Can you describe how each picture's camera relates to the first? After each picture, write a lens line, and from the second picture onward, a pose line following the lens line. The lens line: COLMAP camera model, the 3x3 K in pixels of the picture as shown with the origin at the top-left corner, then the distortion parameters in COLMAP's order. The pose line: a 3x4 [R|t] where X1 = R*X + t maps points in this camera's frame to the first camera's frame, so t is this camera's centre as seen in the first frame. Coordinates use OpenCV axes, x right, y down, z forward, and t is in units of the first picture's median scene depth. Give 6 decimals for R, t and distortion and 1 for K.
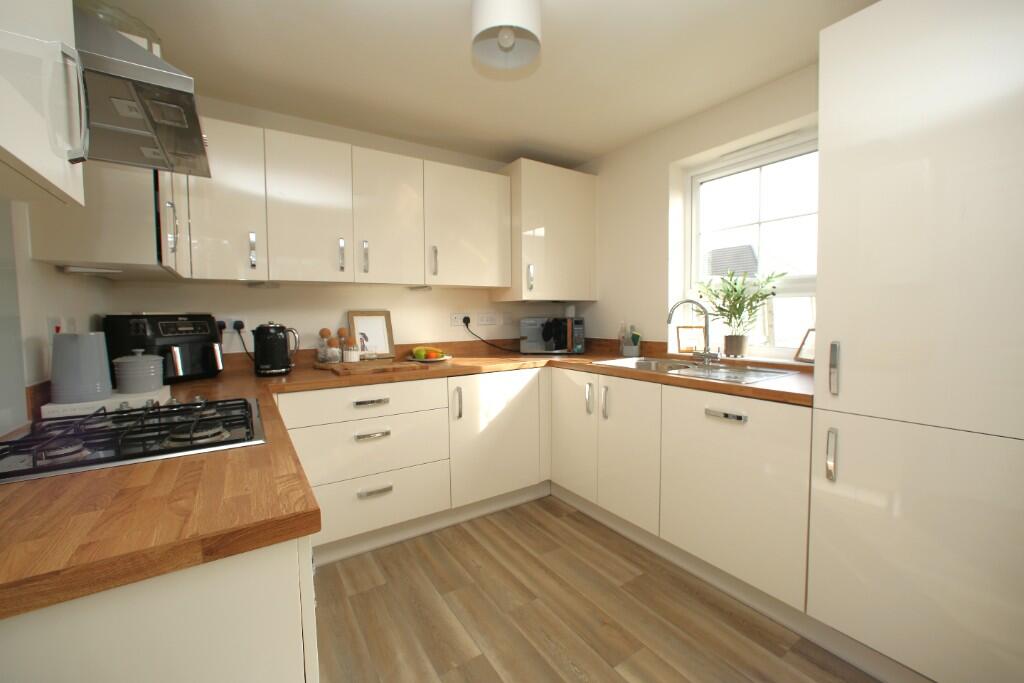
lens RADIAL K [[409.9, 0, 505.6], [0, 409.9, 338.4], [0, 0, 1]] dist [-0.019093, 0.002251]
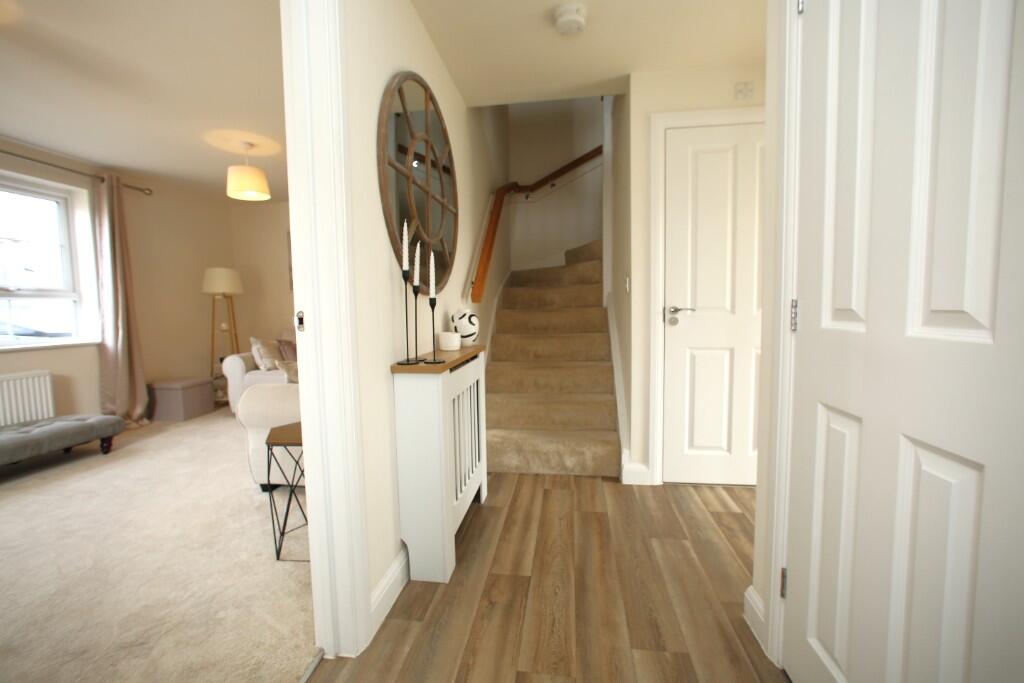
lens RADIAL K [[409.9, 0, 510.0], [0, 409.9, 336.3], [0, 0, 1]] dist [-0.019093, 0.002251]
pose [[-0.752664, -0.020420, 0.658088, -0.273106], [0.064242, 0.992472, 0.104270, 0.008772], [-0.655263, 0.120757, -0.745686, 1.139488]]
